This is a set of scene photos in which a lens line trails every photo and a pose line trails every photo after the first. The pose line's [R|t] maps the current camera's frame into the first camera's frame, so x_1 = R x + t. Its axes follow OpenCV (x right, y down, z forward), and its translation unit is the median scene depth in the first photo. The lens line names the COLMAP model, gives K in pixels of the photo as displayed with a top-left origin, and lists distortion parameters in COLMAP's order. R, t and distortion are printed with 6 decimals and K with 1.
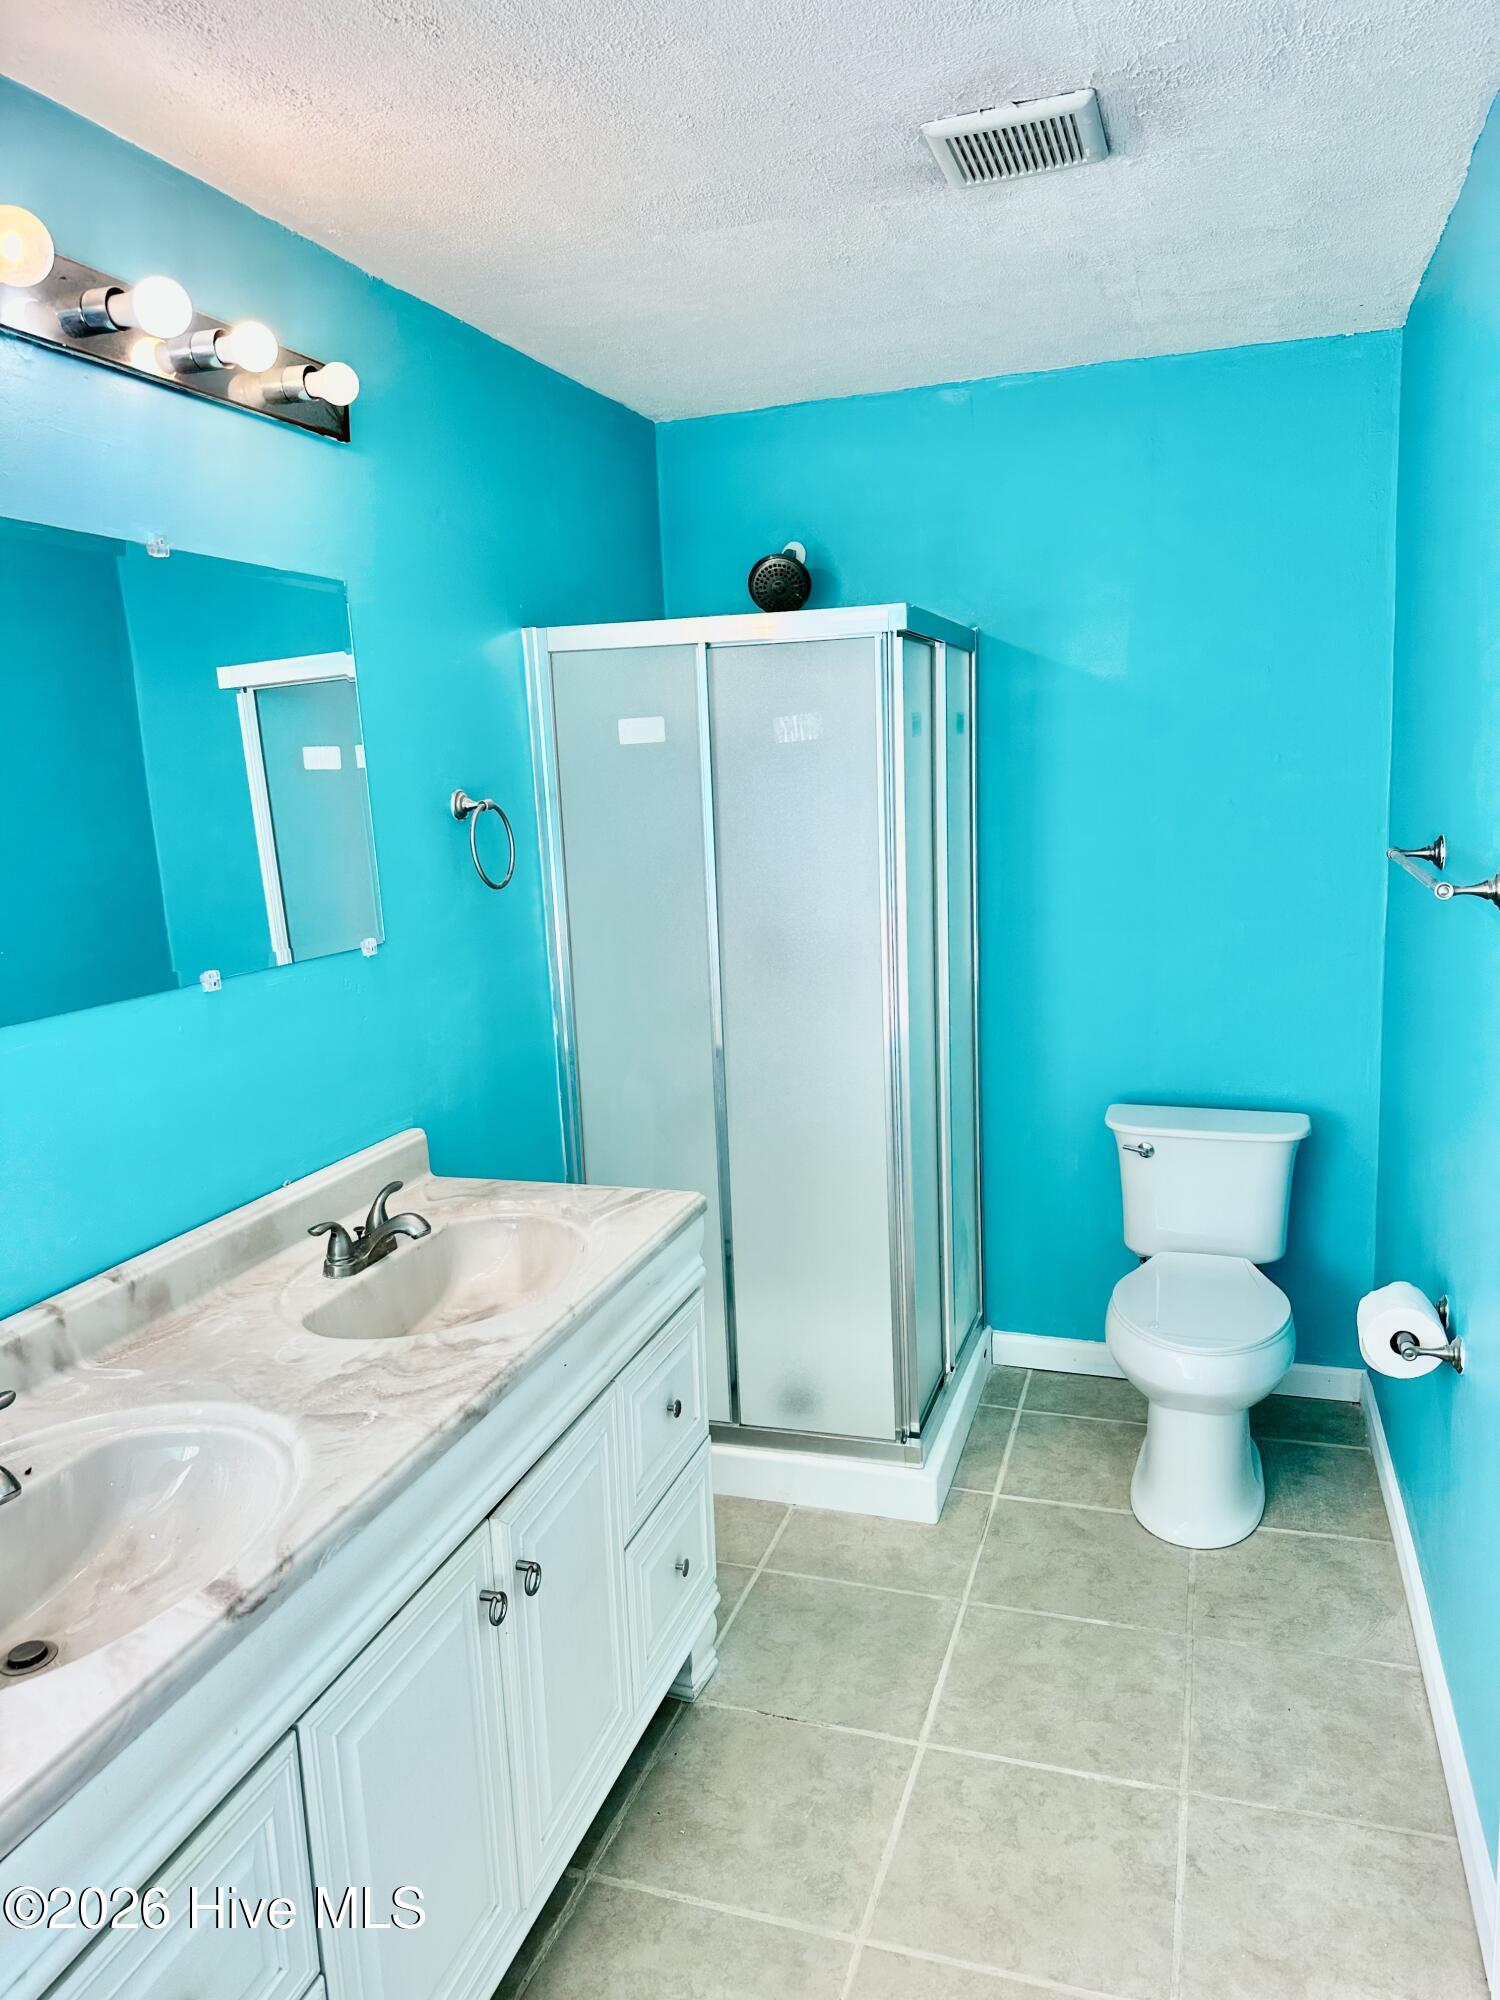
lens RADIAL K [[1395.5, 0, 752.4], [0, 1395.5, 1002.8], [0, 0, 1]] dist [0.011679, -0.001718]
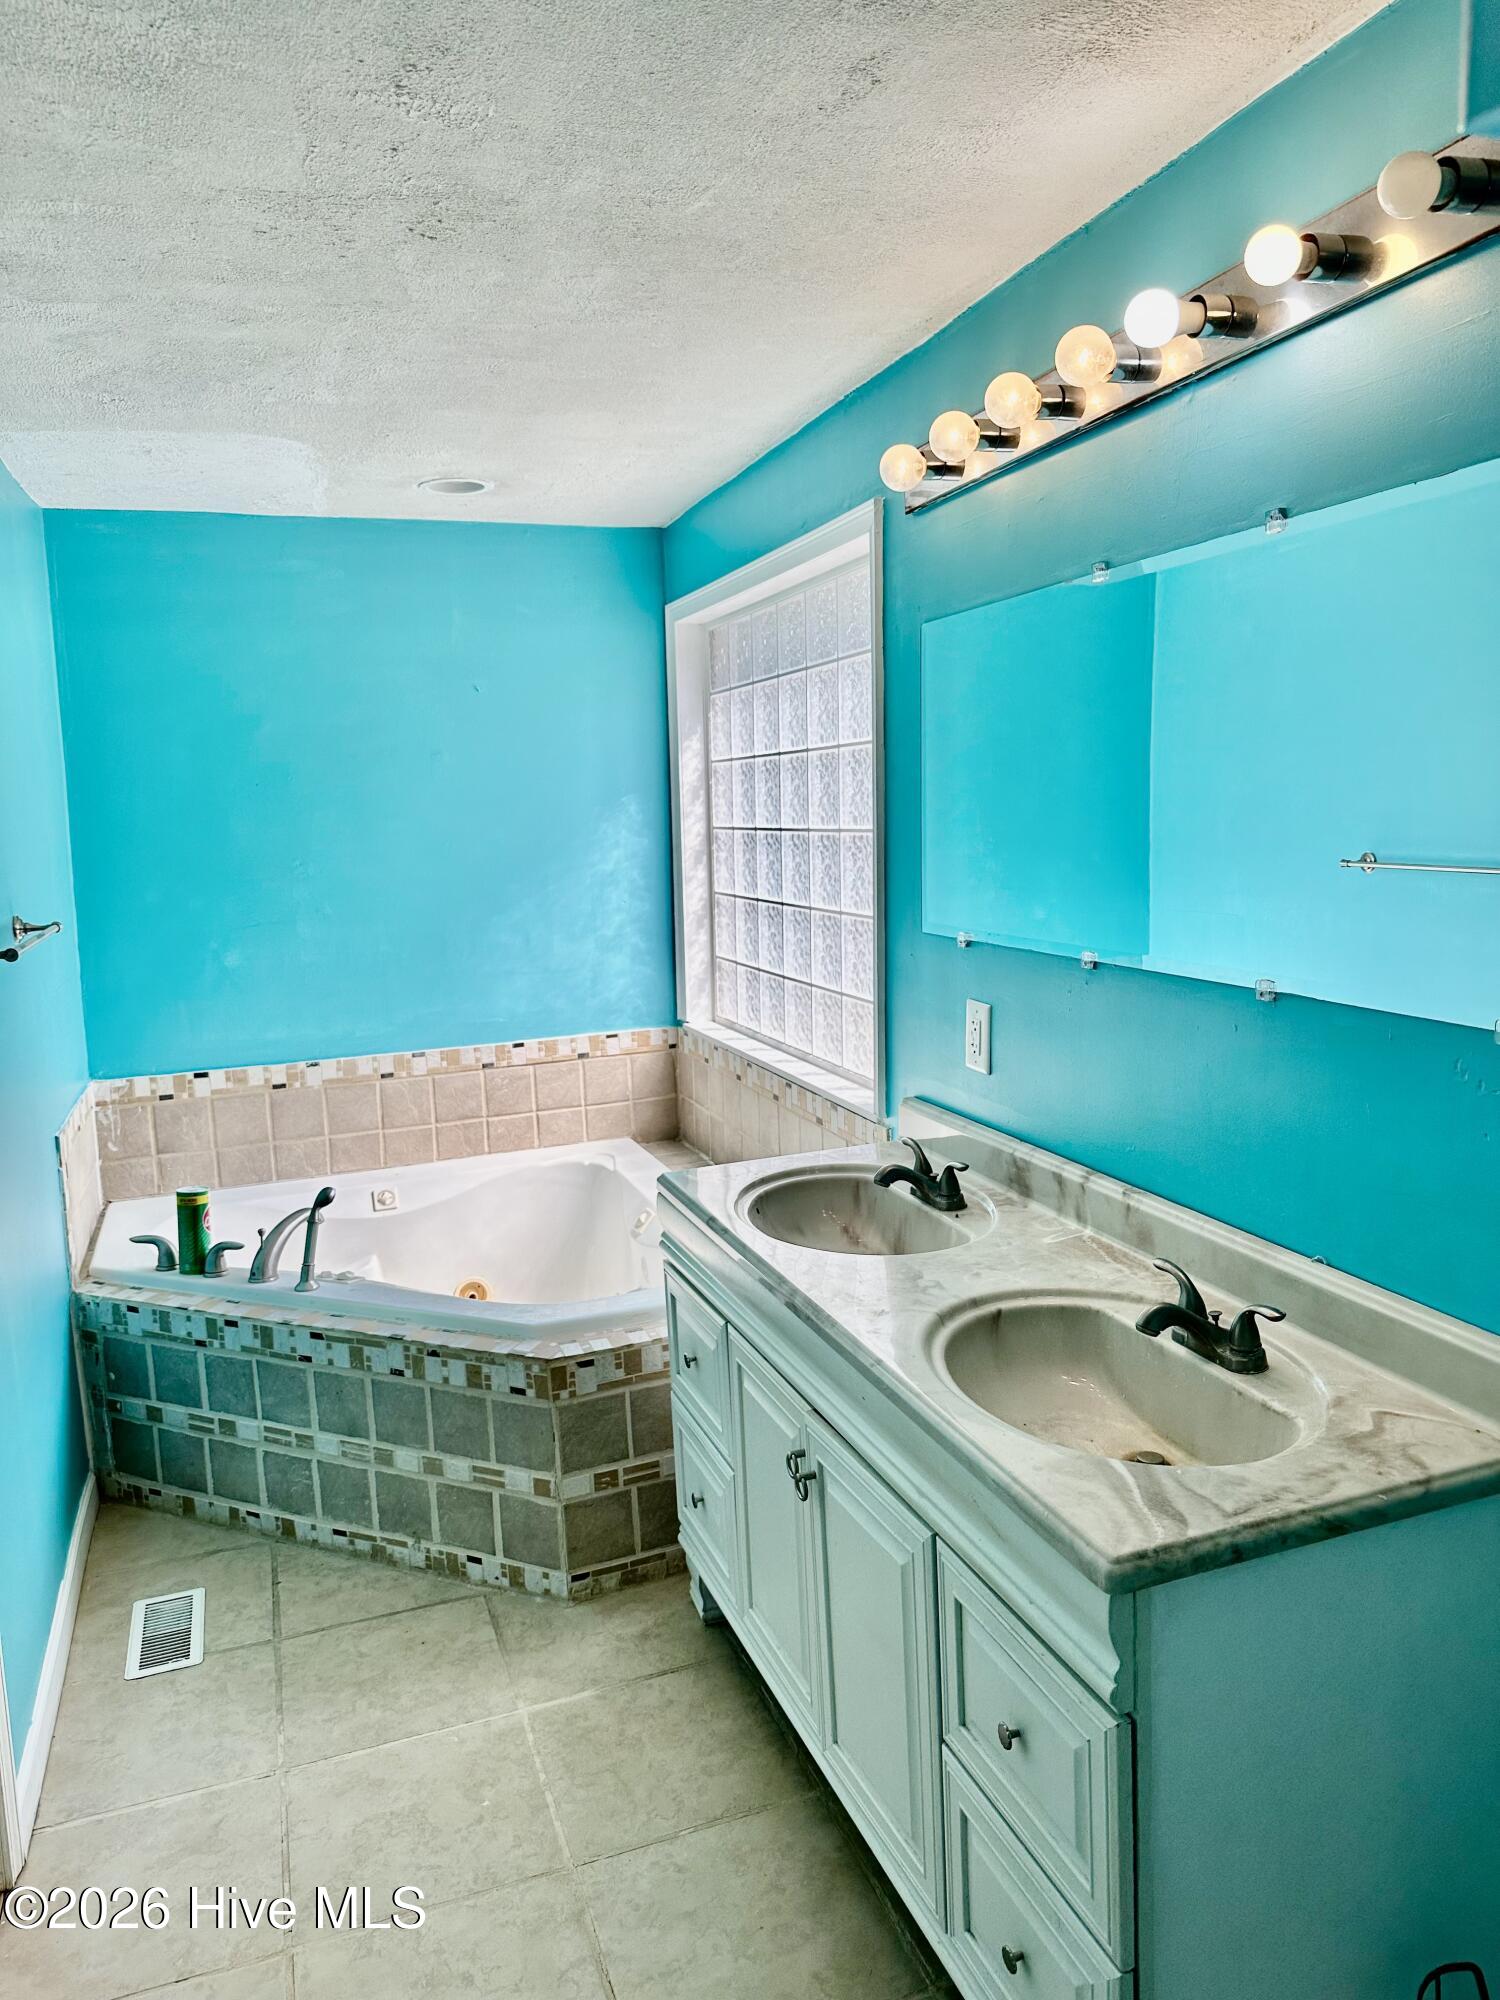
lens RADIAL K [[1395.5, 0, 753.5], [0, 1395.5, 999.4], [0, 0, 1]] dist [0.011679, -0.001718]
pose [[-0.787724, 0.156348, -0.595858, 0.470985], [-0.033633, 0.954899, 0.295020, -0.296659], [0.615110, 0.252435, -0.746938, 1.627730]]
